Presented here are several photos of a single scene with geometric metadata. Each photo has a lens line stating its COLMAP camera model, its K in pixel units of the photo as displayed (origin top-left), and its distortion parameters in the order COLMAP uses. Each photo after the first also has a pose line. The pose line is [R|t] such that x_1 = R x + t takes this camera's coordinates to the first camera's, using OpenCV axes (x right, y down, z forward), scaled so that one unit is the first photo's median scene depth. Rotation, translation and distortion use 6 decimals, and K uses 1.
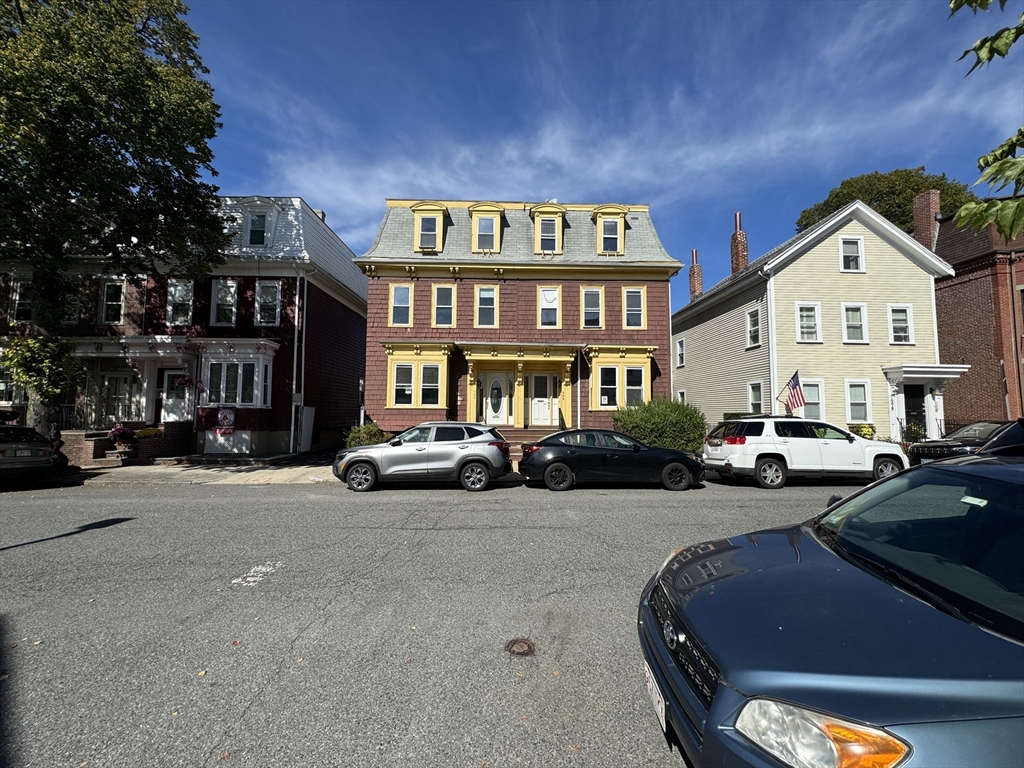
lens RADIAL K [[412.8, 0, 512.8], [0, 412.8, 381.3], [0, 0, 1]] dist [-0.022872, 0.000636]
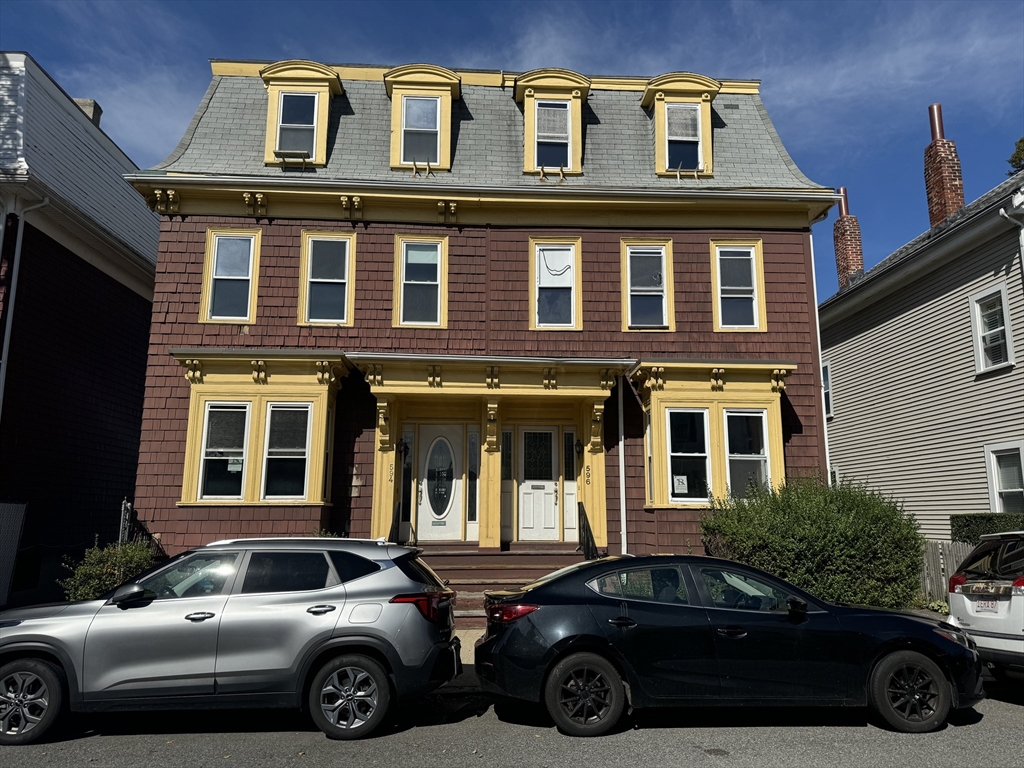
lens RADIAL K [[722.9, 0, 514.7], [0, 722.9, 381.7], [0, 0, 1]] dist [0.055681, -0.072450]
pose [[0.999560, 0.002015, 0.029601, 0.018262], [0.001187, 0.994178, -0.107748, 0.018364], [-0.029646, 0.107735, 0.993737, 0.202170]]
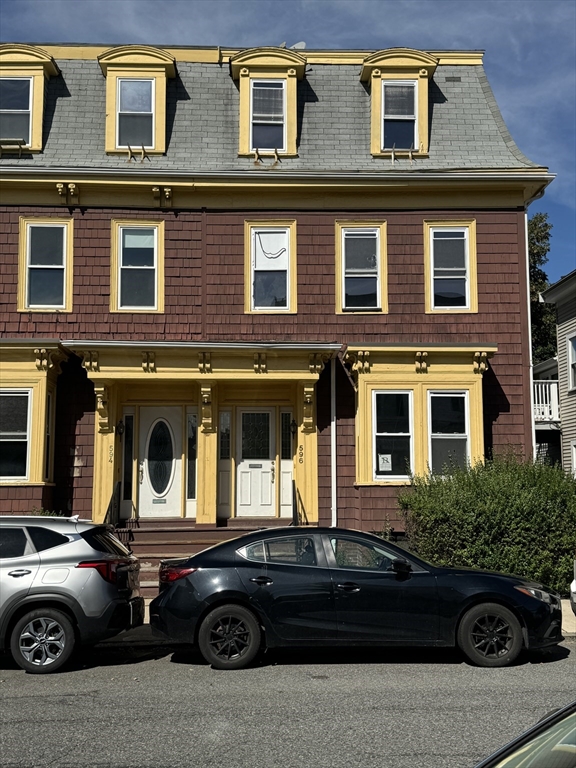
lens RADIAL K [[844.0, 0, 288.3], [0, 844.0, 384.9], [0, 0, 1]] dist [0.062203, 0.000000]
pose [[0.999907, -0.008534, 0.010628, 0.098406], [0.009027, 0.998840, -0.047298, 0.001293], [-0.010212, 0.047390, 0.998824, 0.036323]]
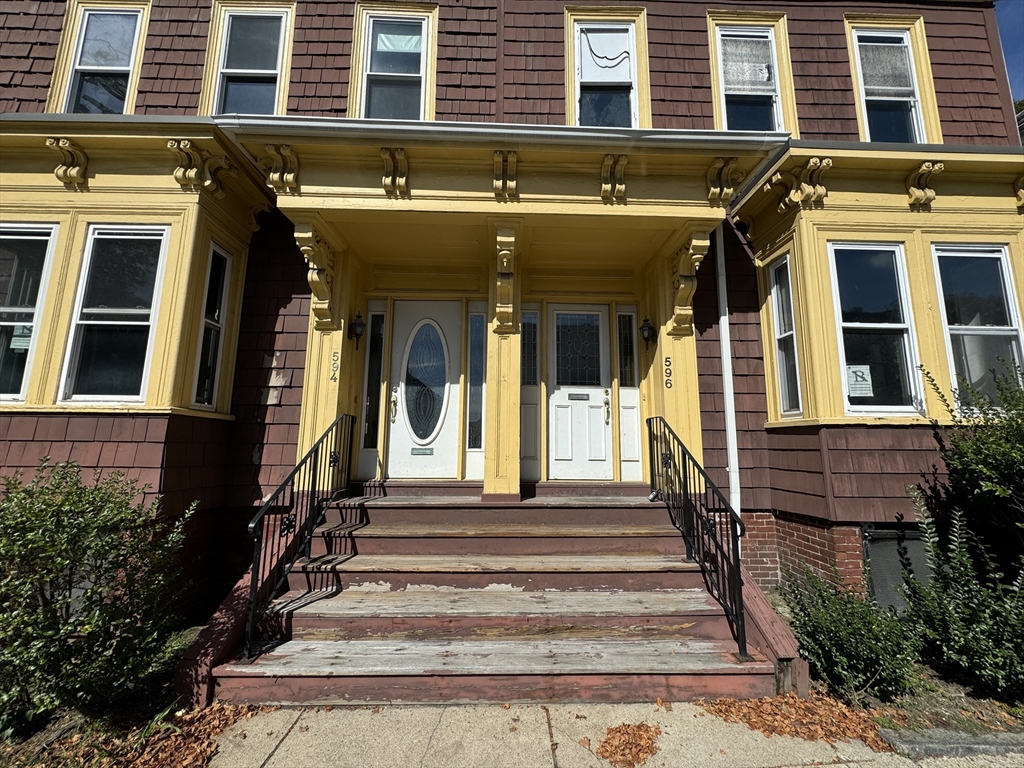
lens RADIAL K [[412.8, 0, 512.5], [0, 412.8, 388.4], [0, 0, 1]] dist [-0.022872, 0.000636]
pose [[0.999988, 0.002431, -0.004301, 0.022695], [-0.002685, 0.998183, -0.060202, 0.061359], [0.004146, 0.060213, 0.998177, 0.732596]]
